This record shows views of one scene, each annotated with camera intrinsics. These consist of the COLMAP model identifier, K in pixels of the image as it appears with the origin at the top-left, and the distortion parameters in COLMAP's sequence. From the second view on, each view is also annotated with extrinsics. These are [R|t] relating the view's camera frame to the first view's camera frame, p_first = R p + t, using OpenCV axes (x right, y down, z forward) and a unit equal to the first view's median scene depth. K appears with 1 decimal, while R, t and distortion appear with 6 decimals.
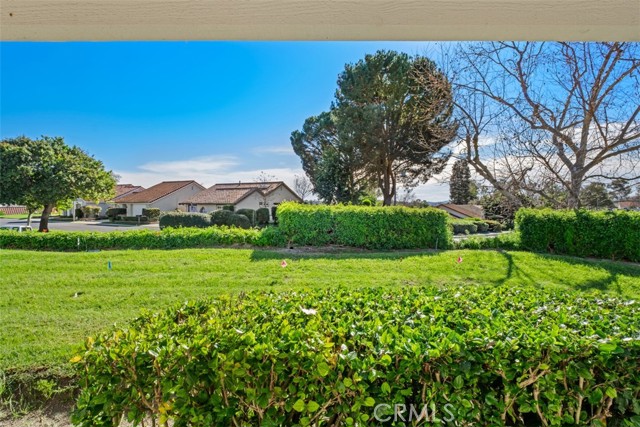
lens RADIAL K [[326.8, 0, 322.3], [0, 326.8, 207.1], [0, 0, 1]] dist [-0.002852, -0.000569]
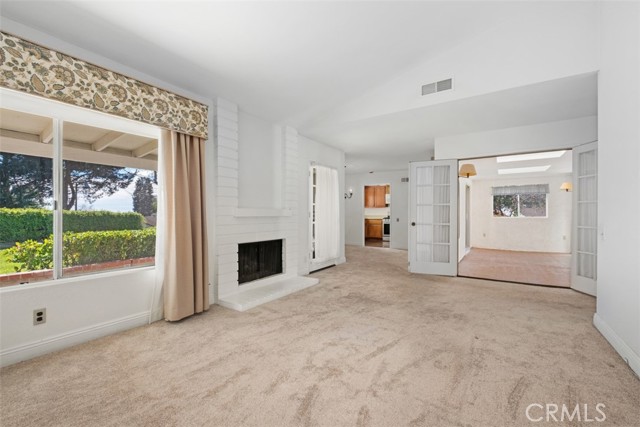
lens RADIAL K [[275.0, 0, 322.8], [0, 275.0, 214.4], [0, 0, 1]] dist [0.000818, -0.003152]
pose [[0.554880, 0.010287, 0.831867, -0.059007], [0.005033, 0.999864, -0.015722, 0.009053], [-0.831915, 0.012911, 0.554752, -0.114693]]
